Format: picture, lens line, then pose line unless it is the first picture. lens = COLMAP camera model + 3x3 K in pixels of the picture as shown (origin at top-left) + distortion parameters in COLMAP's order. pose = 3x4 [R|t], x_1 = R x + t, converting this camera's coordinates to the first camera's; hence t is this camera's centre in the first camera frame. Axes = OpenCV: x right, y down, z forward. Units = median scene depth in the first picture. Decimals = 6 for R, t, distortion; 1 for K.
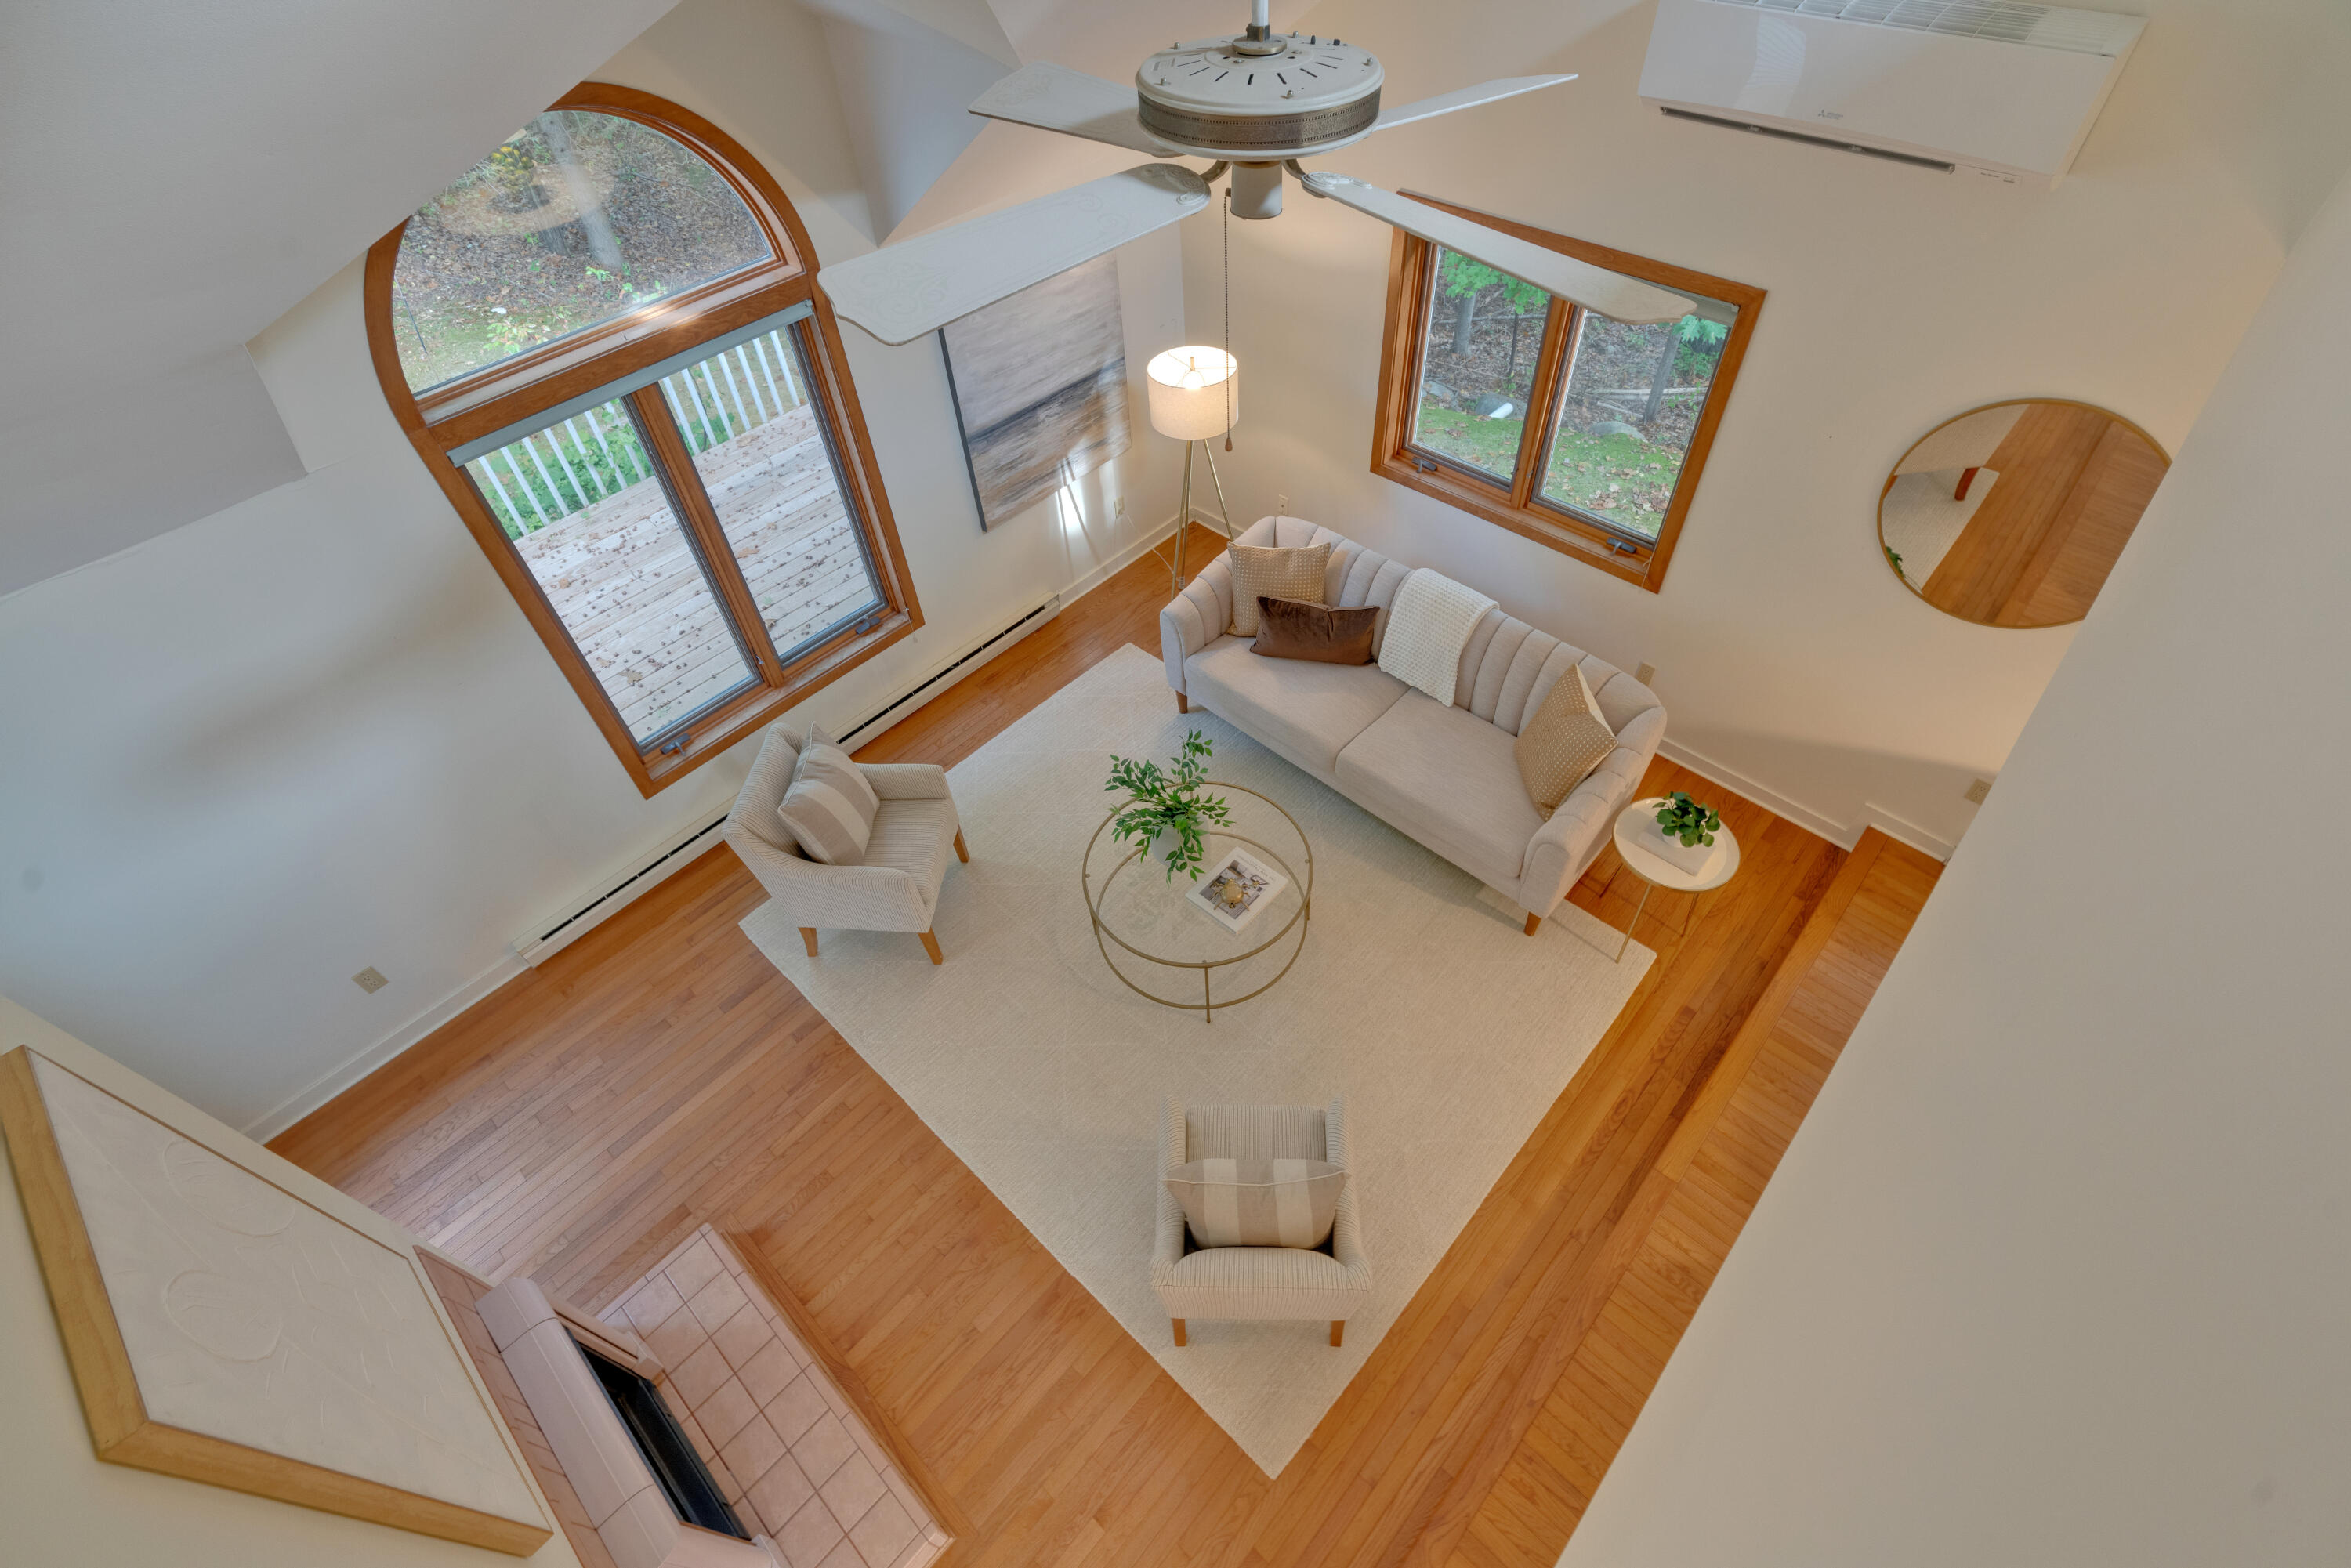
lens RADIAL K [[1054.4, 0, 1189.1], [0, 1054.4, 773.6], [0, 0, 1]] dist [-0.015570, 0.005573]
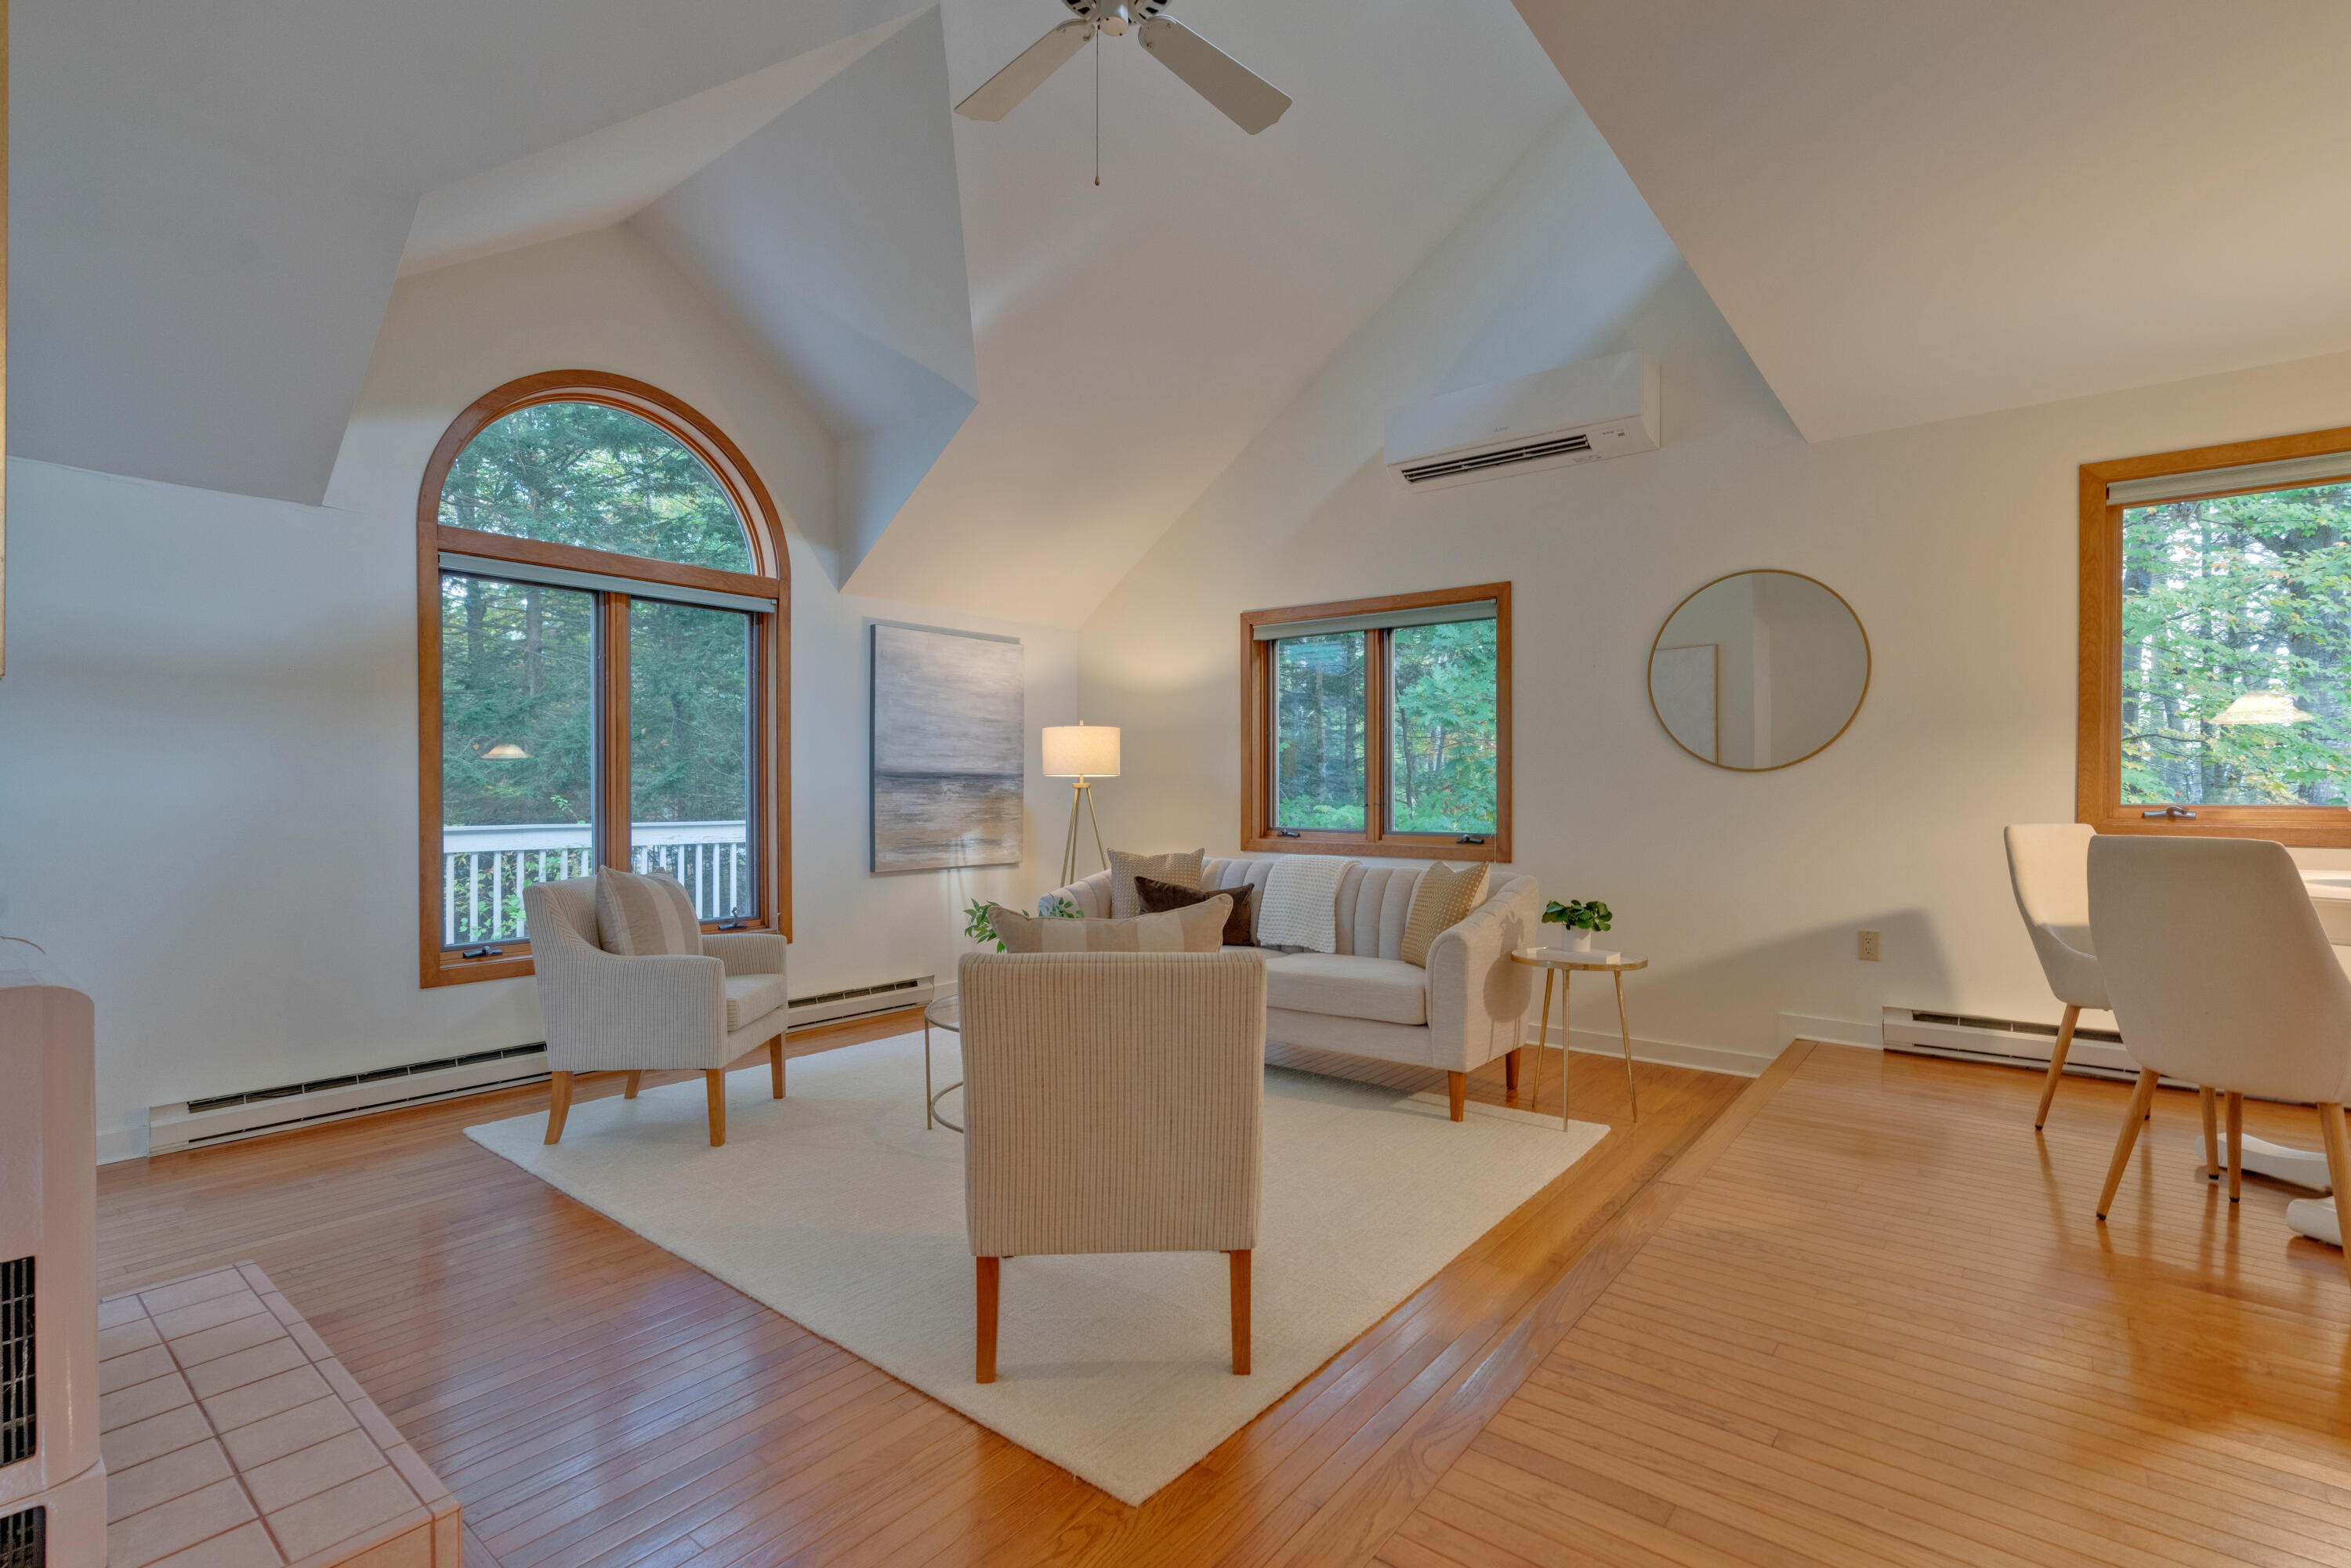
lens RADIAL K [[1069.6, 0, 1183.7], [0, 1069.6, 784.6], [0, 0, 1]] dist [-0.013867, 0.000441]
pose [[0.996638, 0.039694, 0.071677, 0.033398], [0.026909, 0.667717, -0.743929, 0.537670], [-0.077389, 0.743357, 0.664403, 0.234278]]
